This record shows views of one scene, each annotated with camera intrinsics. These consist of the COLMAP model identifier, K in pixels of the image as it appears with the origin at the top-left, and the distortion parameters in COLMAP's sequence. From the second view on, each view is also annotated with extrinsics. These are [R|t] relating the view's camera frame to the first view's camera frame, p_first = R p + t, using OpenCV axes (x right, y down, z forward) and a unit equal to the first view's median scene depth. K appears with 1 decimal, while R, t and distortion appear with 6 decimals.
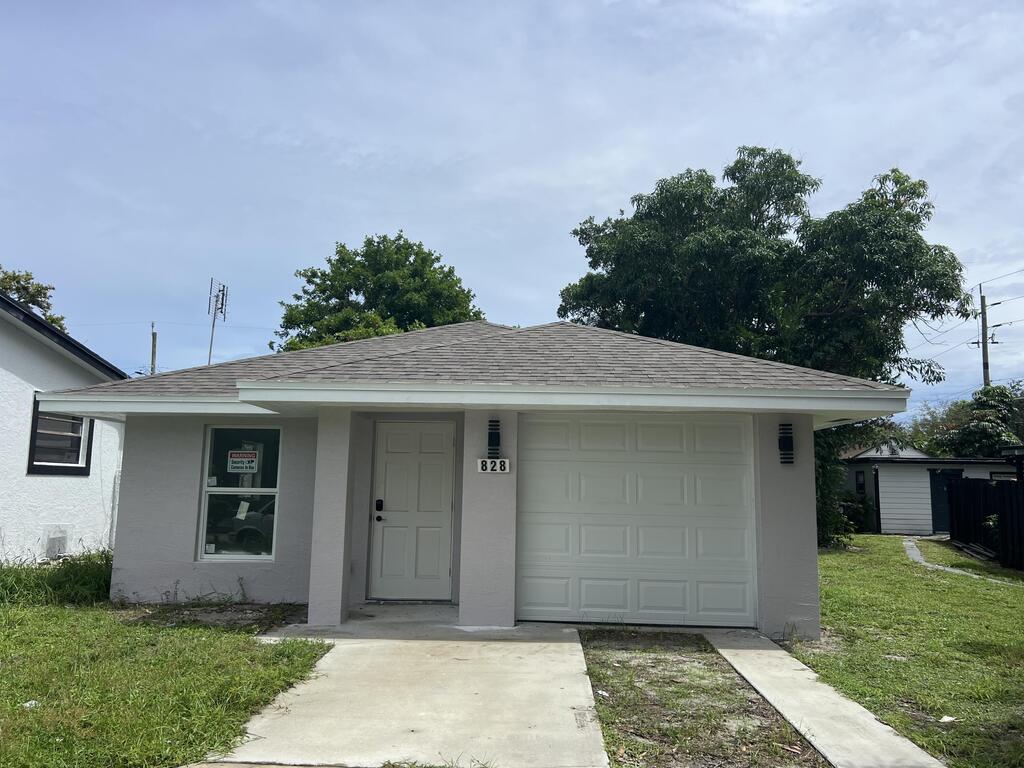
lens RADIAL K [[768.0, 0, 501.7], [0, 768.0, 385.9], [0, 0, 1]] dist [0.023610, -0.009672]
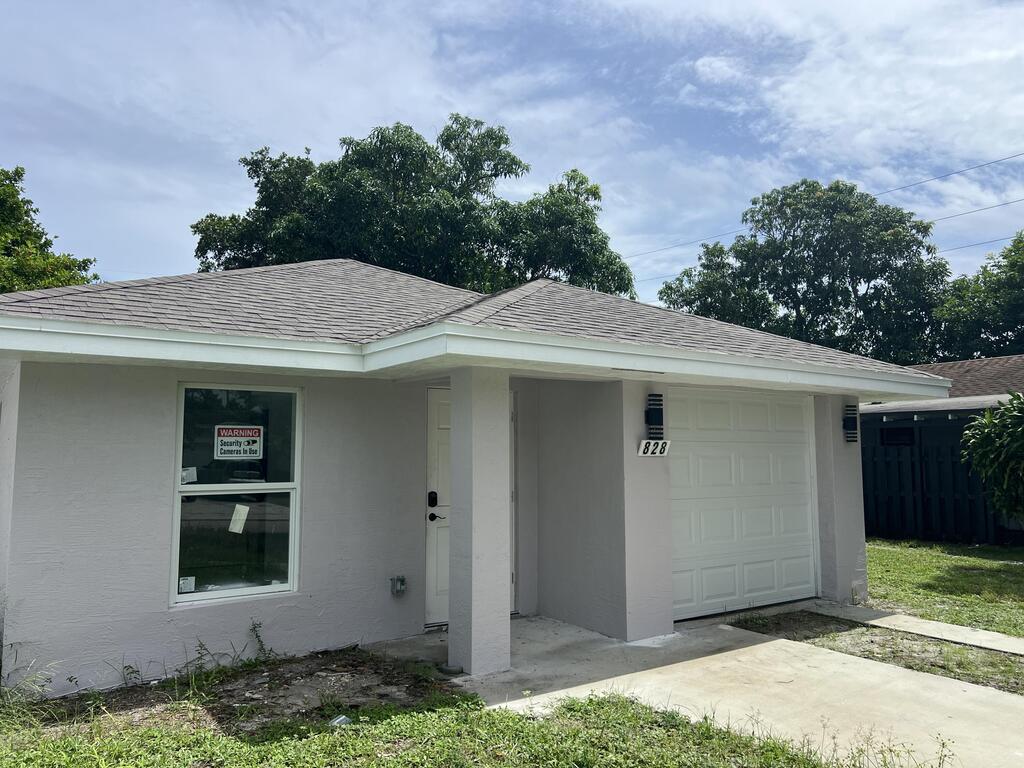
lens RADIAL K [[768.0, 0, 510.7], [0, 768.0, 375.9], [0, 0, 1]] dist [0.023610, -0.009672]
pose [[0.787620, 0.043613, 0.614615, -0.555384], [-0.067112, 0.997629, 0.015211, 0.018997], [-0.612495, -0.053229, 0.788680, 0.365810]]
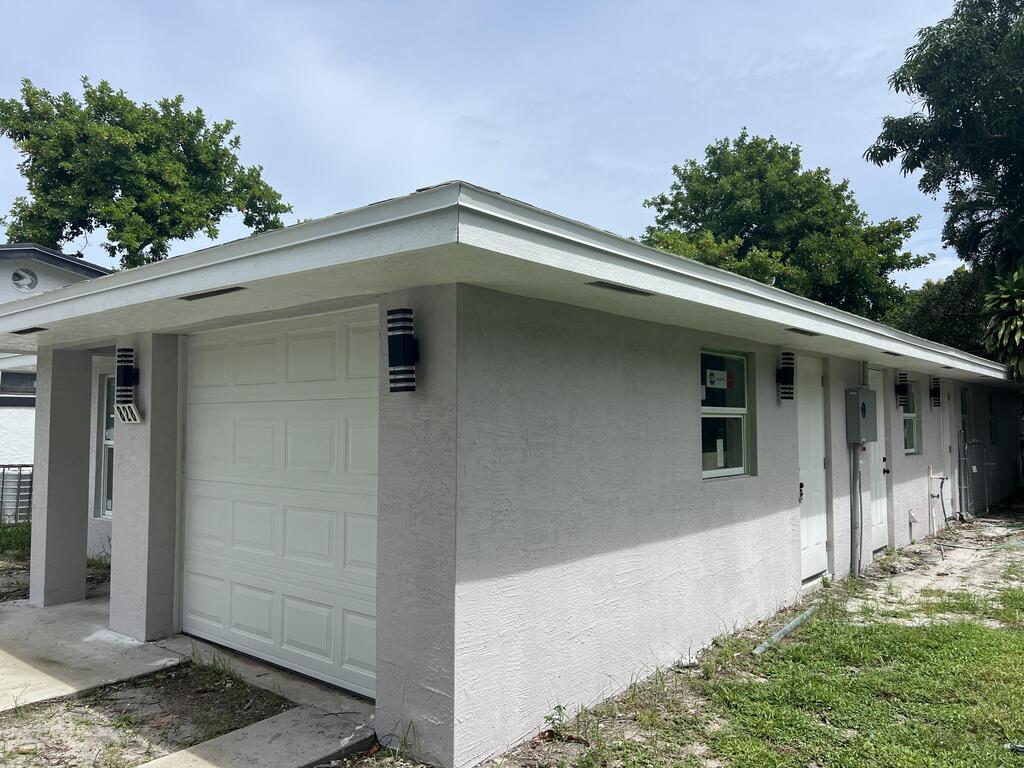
lens RADIAL K [[768.0, 0, 514.8], [0, 768.0, 389.5], [0, 0, 1]] dist [0.023610, -0.009672]
pose [[0.806426, -0.047312, -0.589440, 0.568898], [0.094444, 0.994304, 0.049402, 0.066733], [0.583745, -0.095509, 0.806300, 0.530432]]
